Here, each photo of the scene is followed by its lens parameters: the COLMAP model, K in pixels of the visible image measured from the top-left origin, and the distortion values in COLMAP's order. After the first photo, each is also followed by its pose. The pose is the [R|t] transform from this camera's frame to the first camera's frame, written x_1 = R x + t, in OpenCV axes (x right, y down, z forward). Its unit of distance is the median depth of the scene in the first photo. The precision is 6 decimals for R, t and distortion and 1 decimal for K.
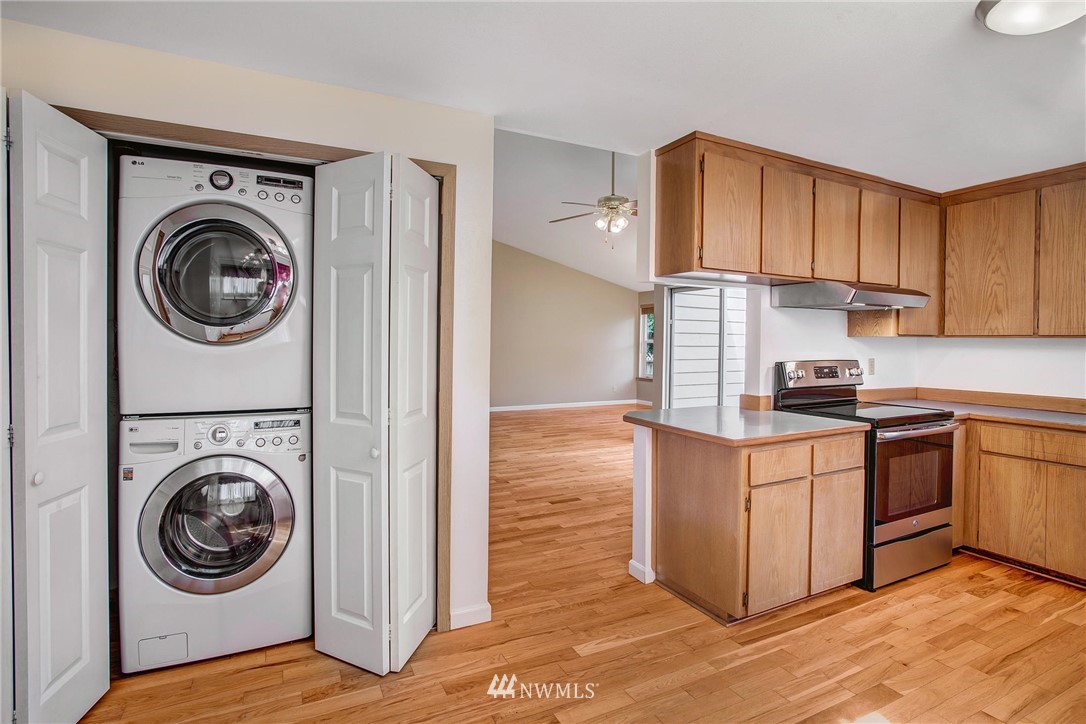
lens RADIAL K [[550.4, 0, 539.1], [0, 550.4, 344.1], [0, 0, 1]] dist [-0.063353, 0.042020]
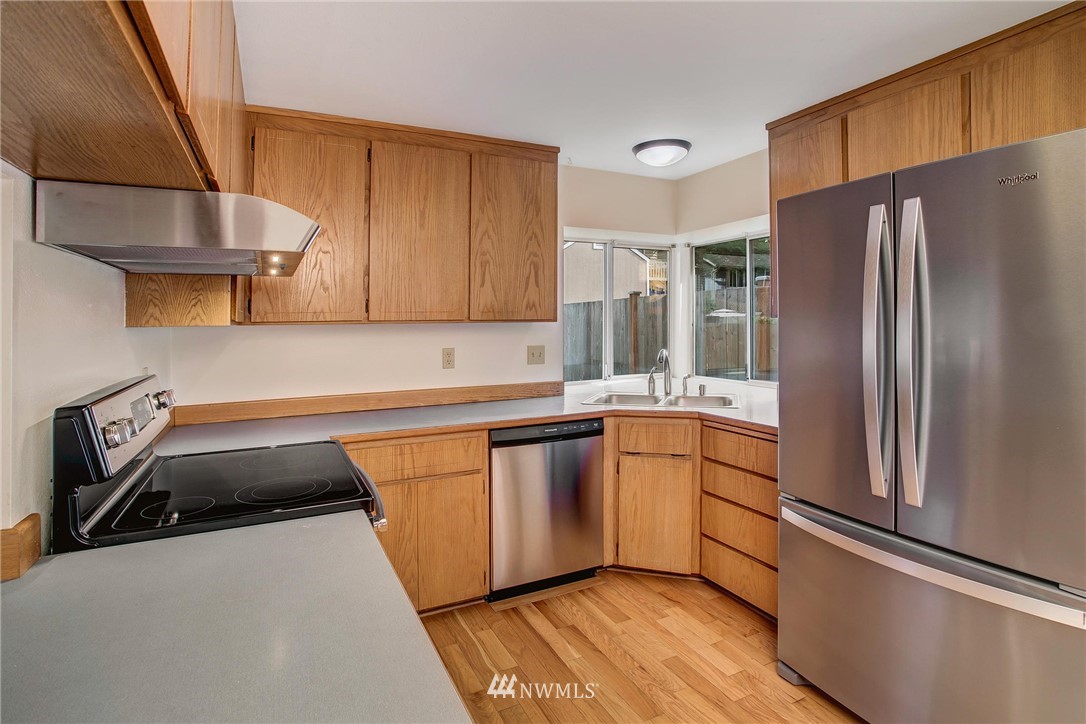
lens RADIAL K [[567.3, 0, 536.6], [0, 567.3, 319.3], [0, 0, 1]] dist [-0.023392, -0.000099]
pose [[0.027404, -0.014121, 0.999525, 0.100688], [0.015799, 0.999781, 0.013692, -0.027086], [-0.999500, 0.015417, 0.027621, 0.750389]]
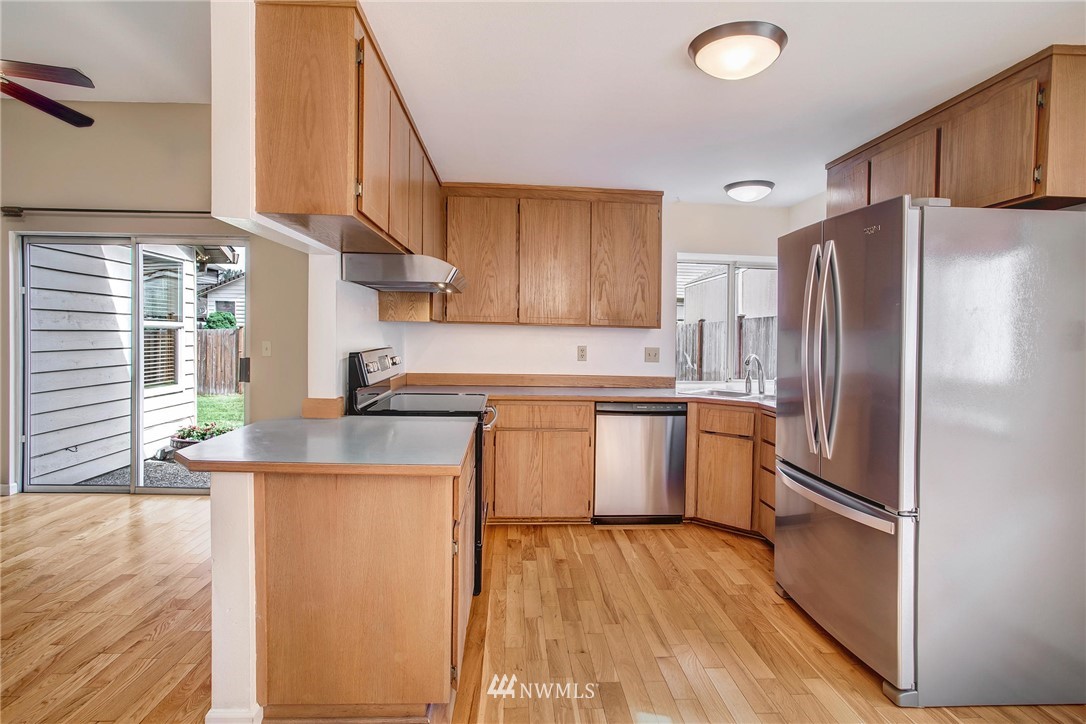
lens RADIAL K [[587.1, 0, 539.9], [0, 587.1, 351.5], [0, 0, 1]] dist [-0.016416, 0.000077]
pose [[0.407480, -0.030617, 0.912701, -0.233023], [-0.007840, 0.999284, 0.037021, -0.002908], [-0.913180, -0.022241, 0.406948, 0.451314]]
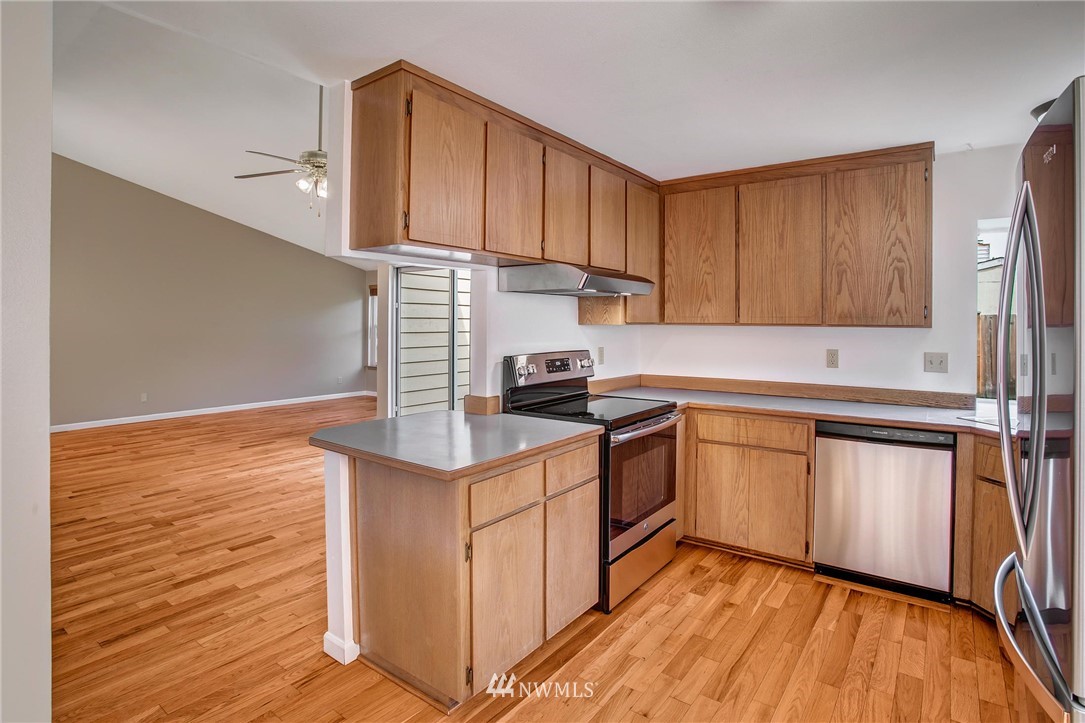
lens RADIAL K [[566.7, 0, 536.1], [0, 566.7, 318.8], [0, 0, 1]] dist [-0.023392, -0.000099]
pose [[0.900641, -0.005635, 0.434528, 0.097775], [0.009421, 0.999934, -0.006560, -0.022681], [-0.434462, 0.010002, 0.900635, 0.186554]]
